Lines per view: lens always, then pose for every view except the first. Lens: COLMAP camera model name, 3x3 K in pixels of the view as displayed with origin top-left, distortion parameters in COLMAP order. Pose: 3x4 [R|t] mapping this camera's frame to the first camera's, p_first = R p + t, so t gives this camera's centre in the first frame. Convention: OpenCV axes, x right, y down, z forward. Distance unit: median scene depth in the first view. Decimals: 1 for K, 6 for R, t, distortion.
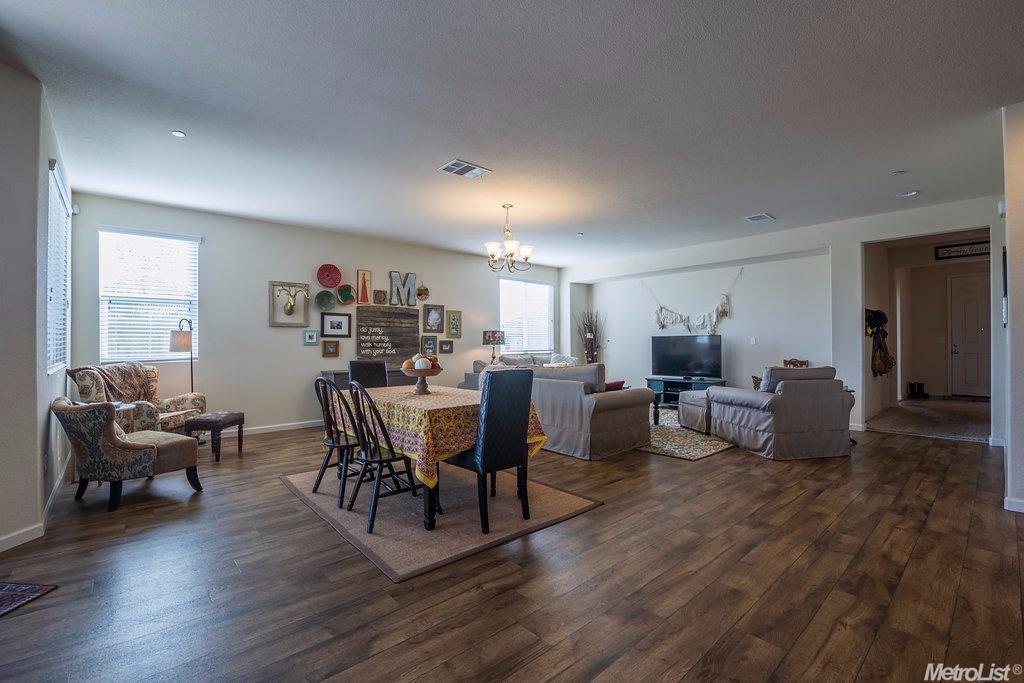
lens RADIAL K [[450.1, 0, 524.9], [0, 450.1, 335.0], [0, 0, 1]] dist [-0.005717, -0.008416]
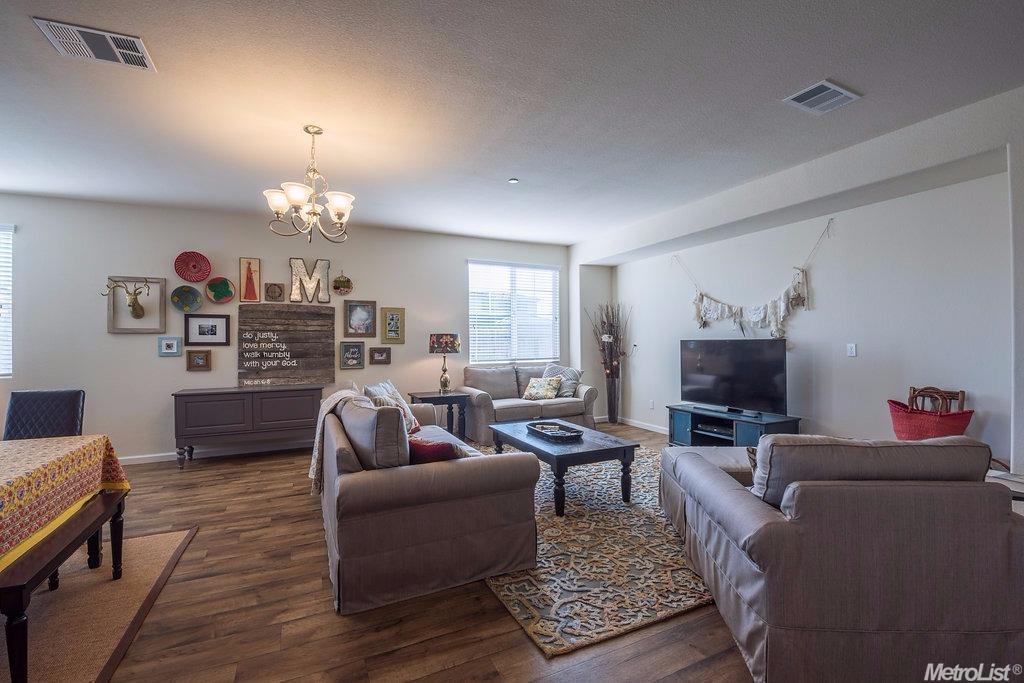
lens RADIAL K [[450.1, 0, 520.7], [0, 450.1, 338.4], [0, 0, 1]] dist [-0.005717, -0.008416]
pose [[0.956953, -0.005323, -0.290193, 0.319588], [0.008886, 0.999900, 0.010962, -0.010958], [0.290106, -0.013069, 0.956905, 0.410198]]
